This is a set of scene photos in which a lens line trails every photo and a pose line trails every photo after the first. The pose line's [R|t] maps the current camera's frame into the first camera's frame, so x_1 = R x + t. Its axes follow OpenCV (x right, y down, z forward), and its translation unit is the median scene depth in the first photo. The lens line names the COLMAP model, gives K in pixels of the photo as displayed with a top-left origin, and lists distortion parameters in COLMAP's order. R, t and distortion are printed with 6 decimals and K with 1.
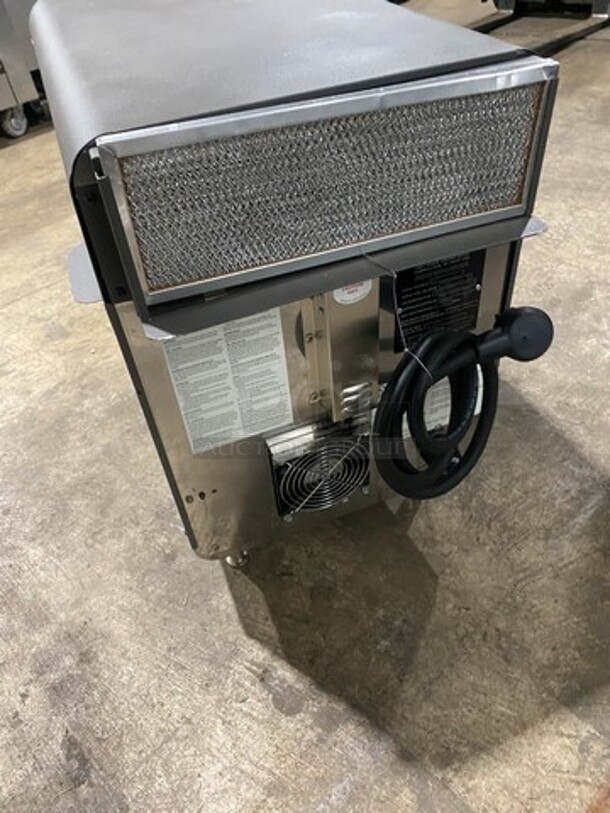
lens RADIAL K [[608.9, 0, 305.1], [0, 608.9, 406.8], [0, 0, 1]] dist [0.012252, -0.012875]
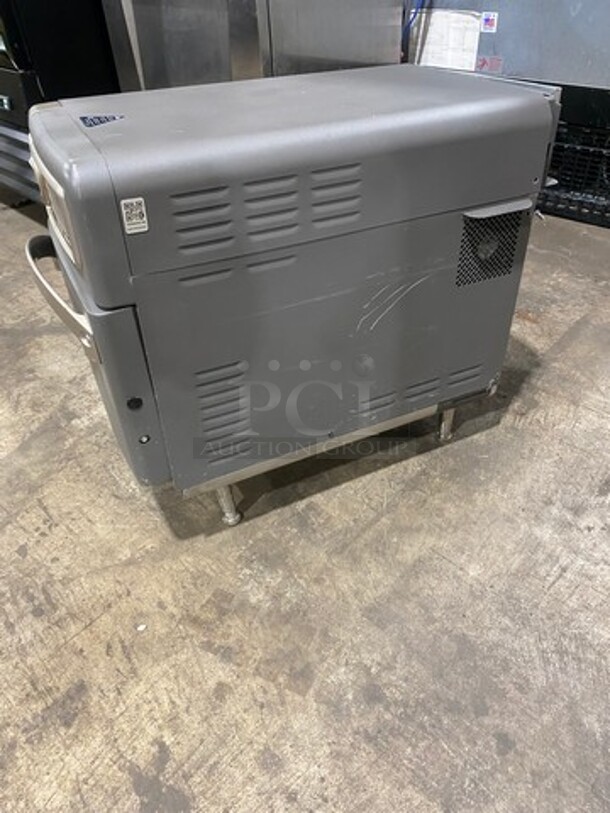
lens RADIAL K [[608.9, 0, 304.0], [0, 608.9, 407.9], [0, 0, 1]] dist [0.012252, -0.012875]
pose [[-0.074034, -0.543080, 0.836411, -1.362497], [0.695045, 0.573352, 0.433798, -0.687038], [-0.715145, 0.613459, 0.335018, 0.813736]]
